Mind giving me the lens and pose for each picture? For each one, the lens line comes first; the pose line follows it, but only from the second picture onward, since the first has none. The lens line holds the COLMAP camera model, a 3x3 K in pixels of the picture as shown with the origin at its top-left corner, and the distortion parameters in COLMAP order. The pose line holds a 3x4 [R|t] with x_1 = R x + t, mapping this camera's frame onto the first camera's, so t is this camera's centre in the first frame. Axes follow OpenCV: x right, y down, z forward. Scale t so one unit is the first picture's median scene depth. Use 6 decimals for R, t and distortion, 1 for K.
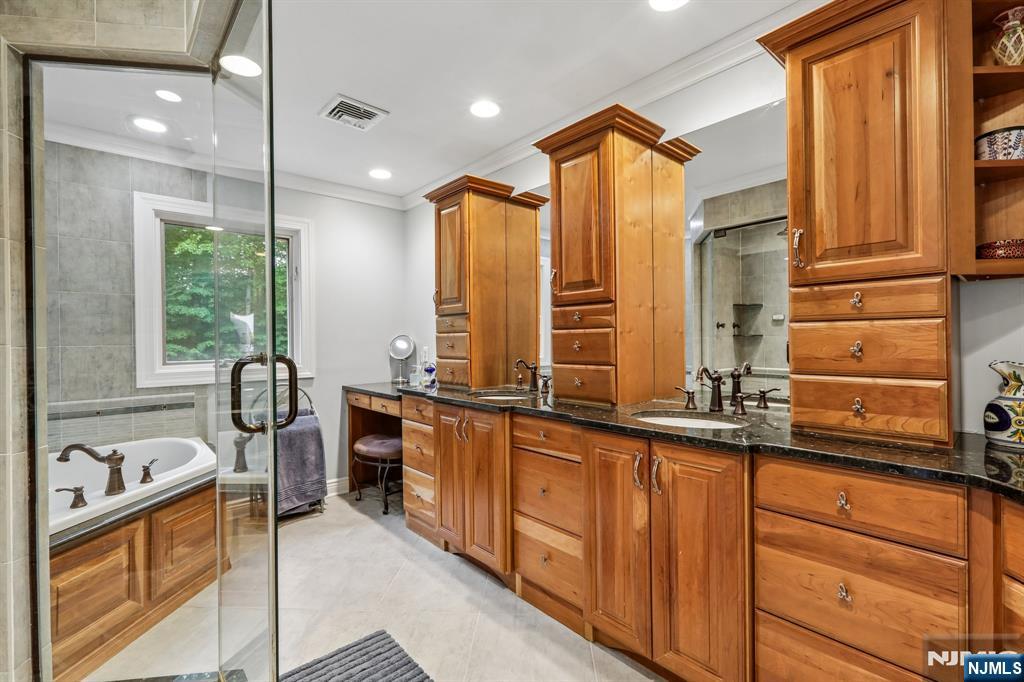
lens RADIAL K [[458.6, 0, 510.3], [0, 458.6, 340.2], [0, 0, 1]] dist [-0.001284, -0.000842]
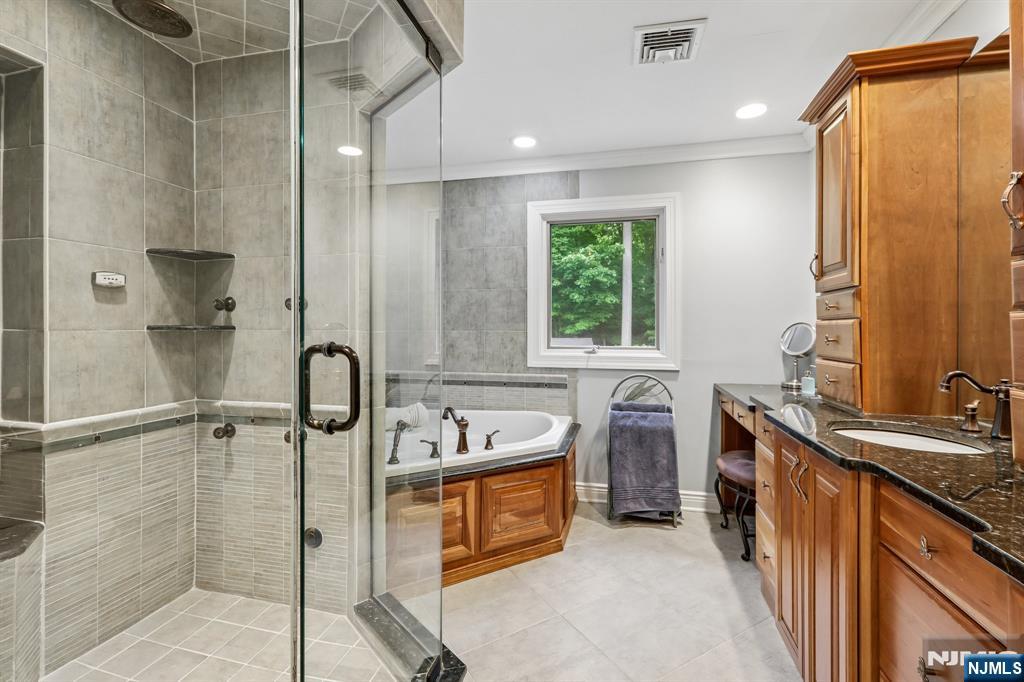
lens RADIAL K [[458.6, 0, 515.7], [0, 458.6, 327.8], [0, 0, 1]] dist [-0.001284, -0.000842]
pose [[0.564826, 0.010839, -0.825139, 0.149386], [-0.010674, 0.999926, 0.005828, -0.003617], [0.825141, 0.005516, 0.564900, 0.293765]]
